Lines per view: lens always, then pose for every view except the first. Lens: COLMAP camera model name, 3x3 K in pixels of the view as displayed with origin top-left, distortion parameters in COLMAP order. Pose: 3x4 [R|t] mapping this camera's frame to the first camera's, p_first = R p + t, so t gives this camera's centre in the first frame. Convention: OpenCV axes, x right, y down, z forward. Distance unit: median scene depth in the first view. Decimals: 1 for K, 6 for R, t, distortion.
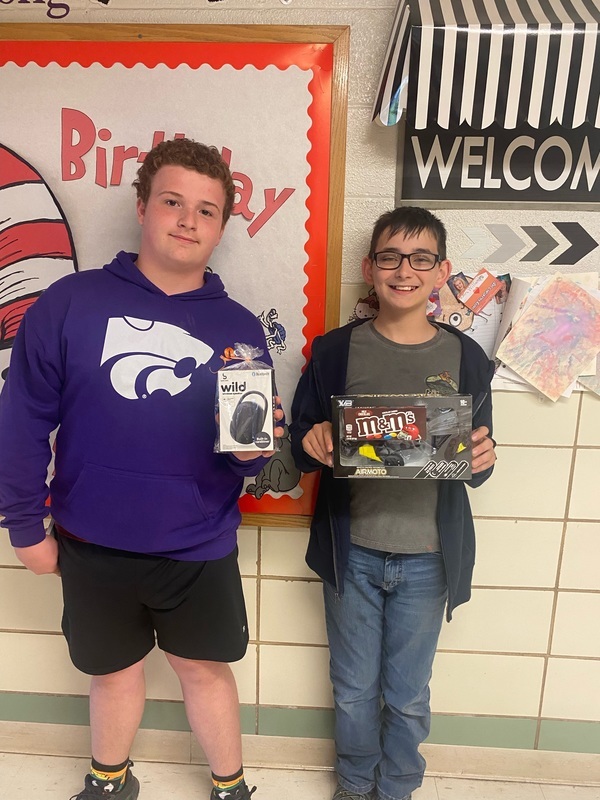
lens RADIAL K [[602.5, 0, 297.6], [0, 602.5, 400.9], [0, 0, 1]] dist [0.009234, -0.011220]
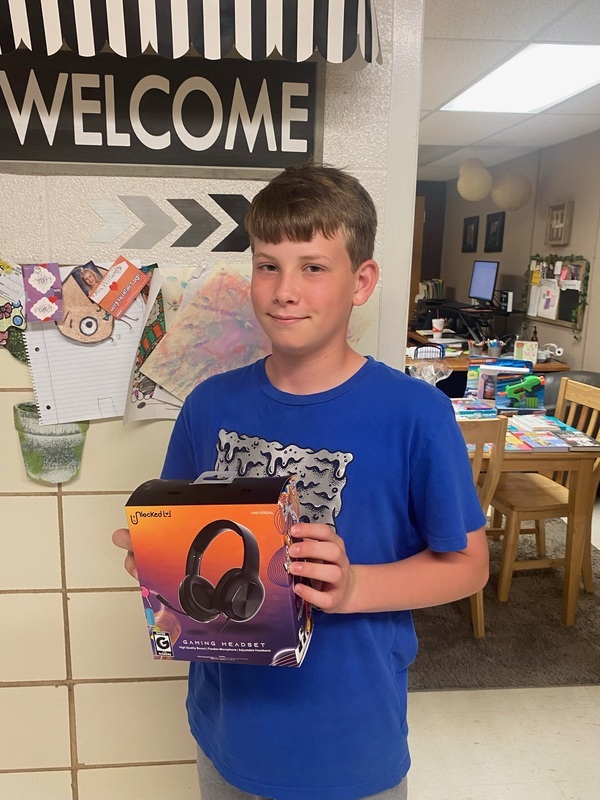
lens RADIAL K [[658.8, 0, 294.6], [0, 658.8, 407.2], [0, 0, 1]] dist [0.039731, -0.071544]
pose [[0.992251, -0.026471, 0.121396, 0.420716], [0.027628, 0.999587, -0.007859, -0.023439], [-0.121138, 0.011152, 0.992573, 0.177978]]
